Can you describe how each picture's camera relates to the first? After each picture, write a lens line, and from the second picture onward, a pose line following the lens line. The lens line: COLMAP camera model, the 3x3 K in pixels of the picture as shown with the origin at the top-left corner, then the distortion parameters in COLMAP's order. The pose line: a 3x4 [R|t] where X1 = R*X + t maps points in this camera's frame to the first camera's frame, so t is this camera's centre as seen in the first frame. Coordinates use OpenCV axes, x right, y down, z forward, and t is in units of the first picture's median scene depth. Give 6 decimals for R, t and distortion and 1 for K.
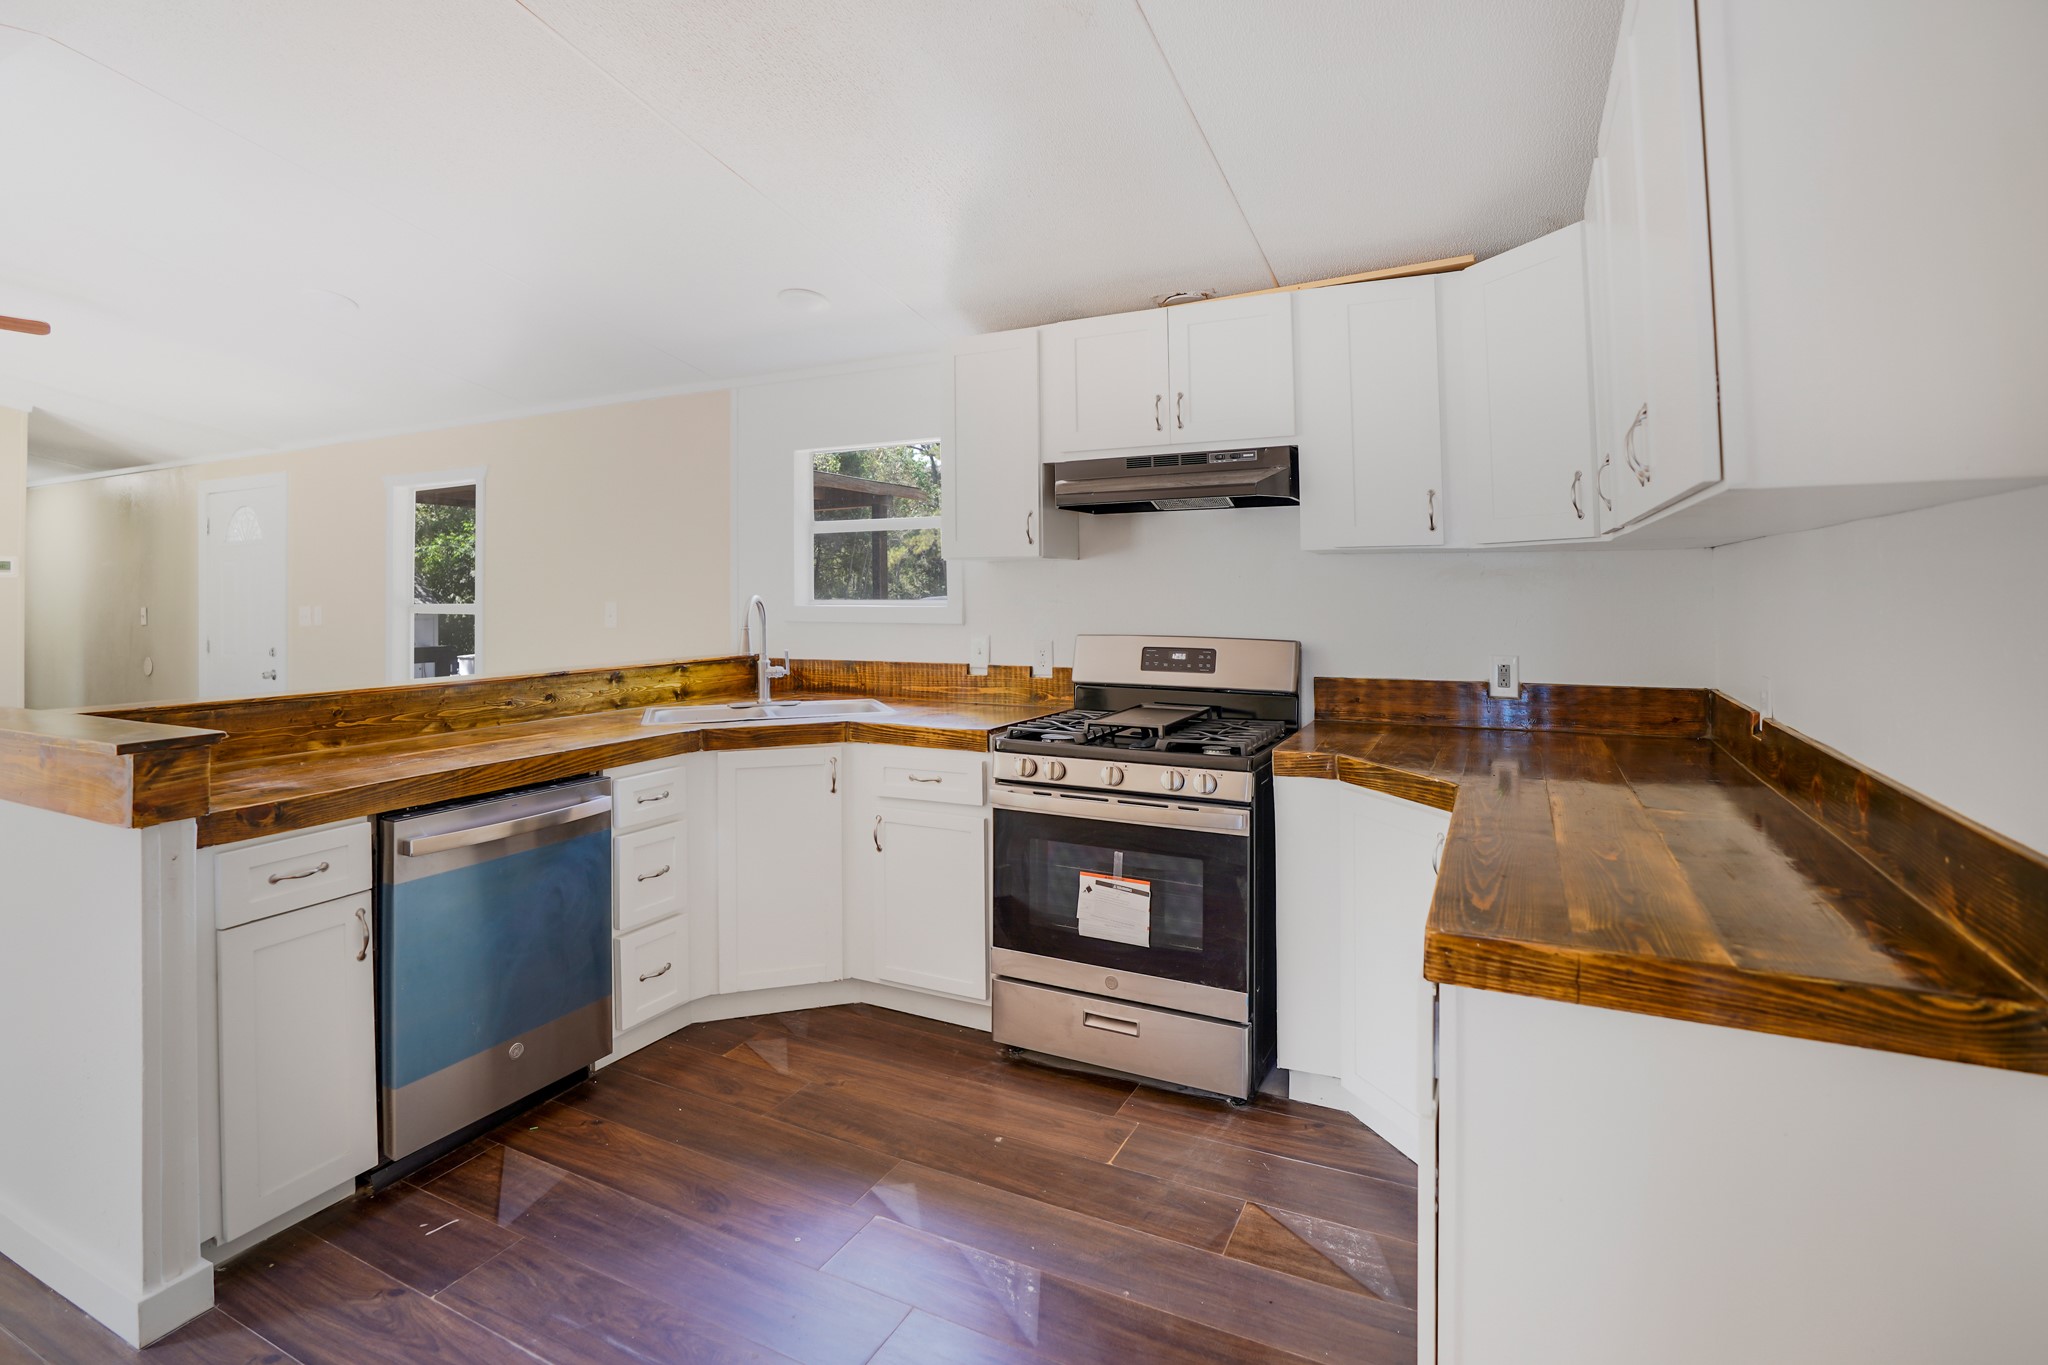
lens RADIAL K [[1003.5, 0, 1028.5], [0, 1003.5, 569.7], [0, 0, 1]] dist [-0.064483, 0.028472]
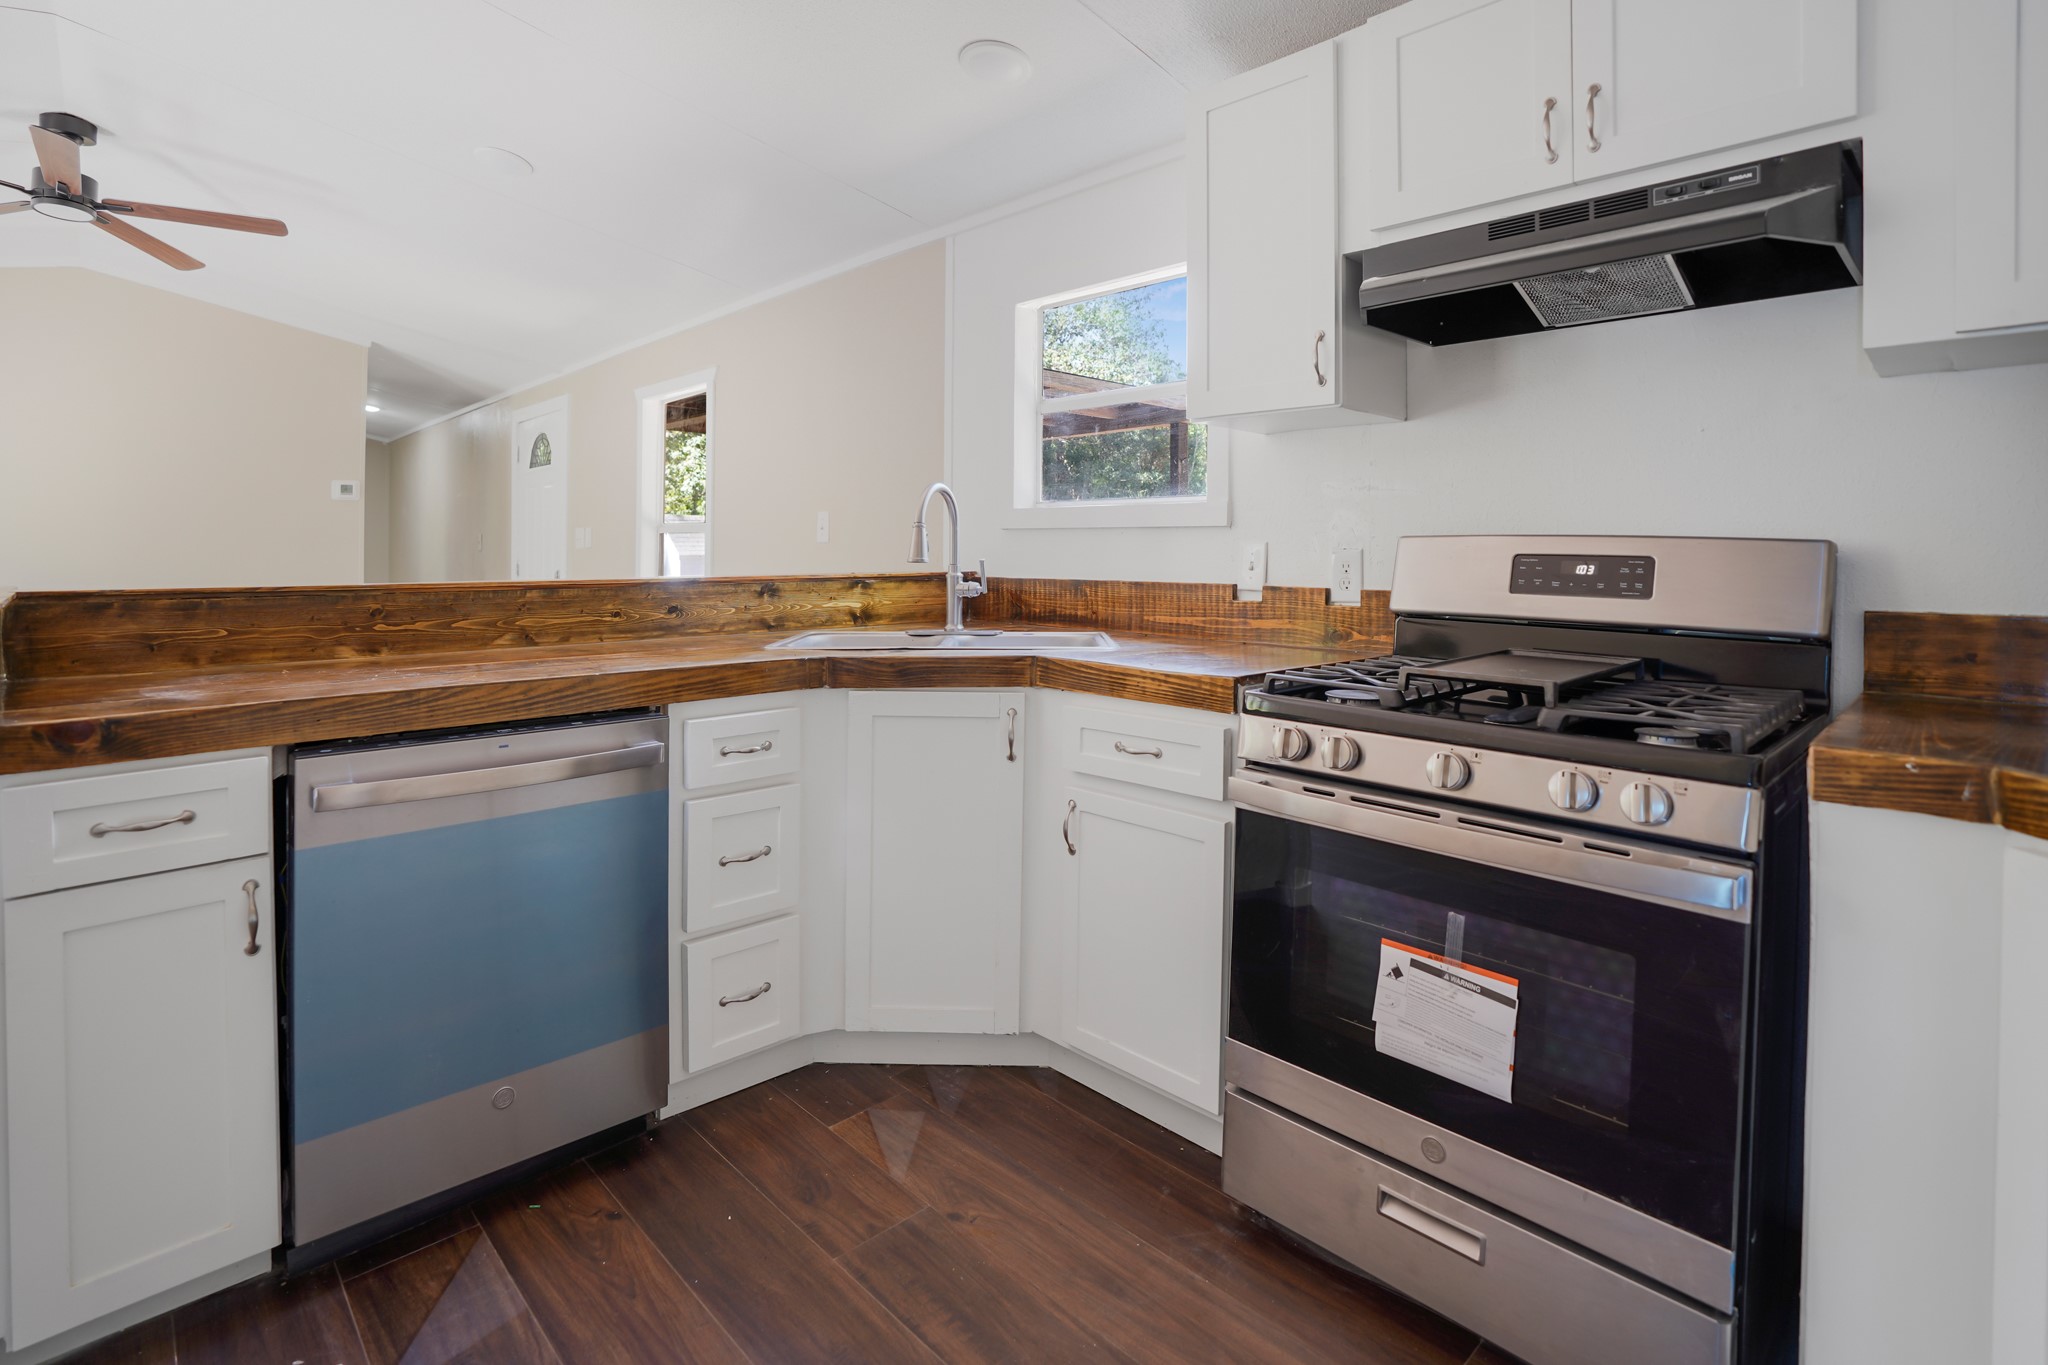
lens RADIAL K [[1003.5, 0, 1028.5], [0, 1003.5, 569.7], [0, 0, 1]] dist [-0.064483, 0.028472]
pose [[0.942198, 0.016767, -0.334638, 0.042799], [-0.003092, 0.999140, 0.041355, 0.068986], [0.335043, -0.037930, 0.941439, 0.385242]]
